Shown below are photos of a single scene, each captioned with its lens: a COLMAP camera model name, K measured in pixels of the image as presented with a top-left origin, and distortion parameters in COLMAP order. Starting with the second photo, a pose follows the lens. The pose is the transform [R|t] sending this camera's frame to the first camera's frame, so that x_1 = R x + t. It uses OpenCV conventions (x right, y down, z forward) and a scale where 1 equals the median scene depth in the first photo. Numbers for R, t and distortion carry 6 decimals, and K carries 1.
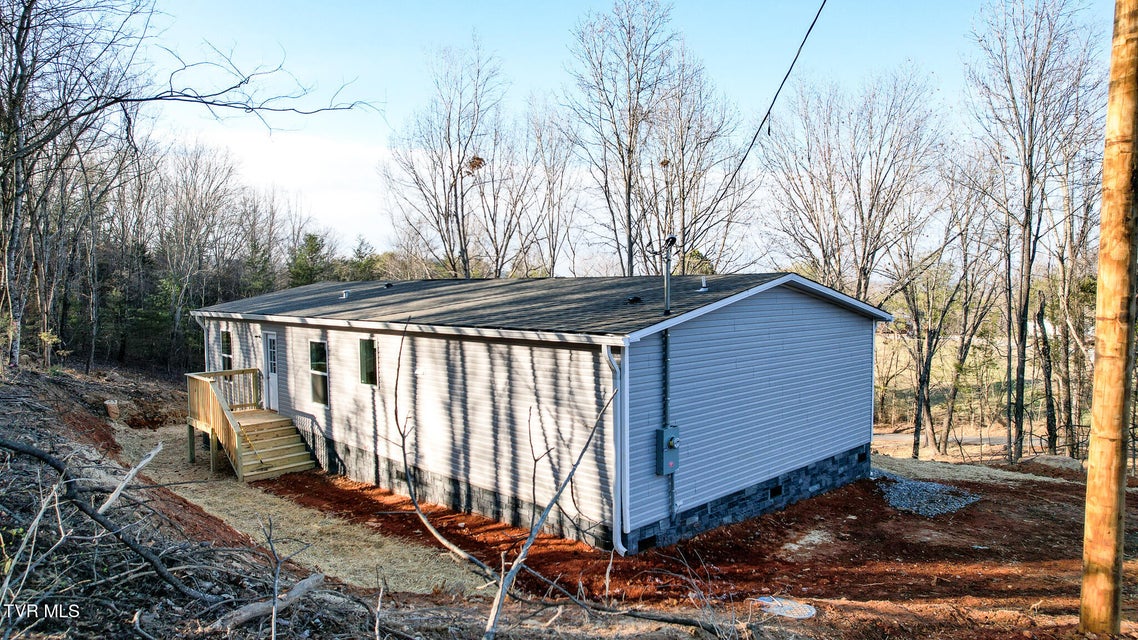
lens RADIAL K [[737.9, 0, 569.4], [0, 737.9, 322.5], [0, 0, 1]] dist [-0.067418, 0.058534]
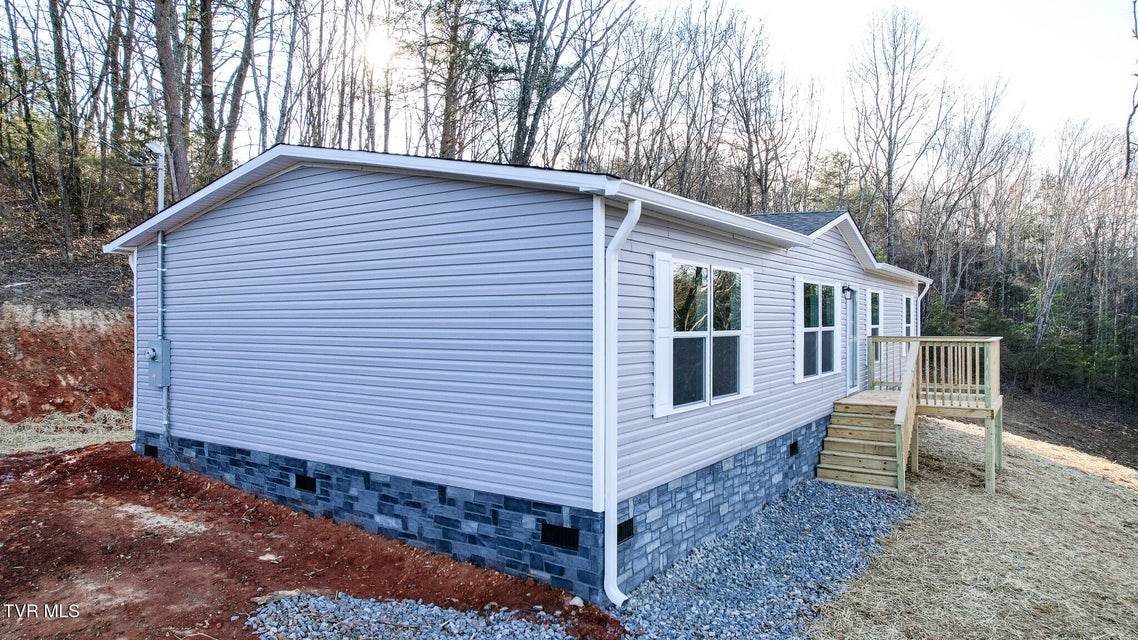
lens RADIAL K [[737.9, 0, 569.3], [0, 737.9, 318.6], [0, 0, 1]] dist [-0.067418, 0.058534]
pose [[0.199906, 0.002849, -0.979811, 1.011312], [-0.057360, 0.998315, -0.008800, 0.079650], [0.978135, 0.057961, 0.199732, 1.140127]]
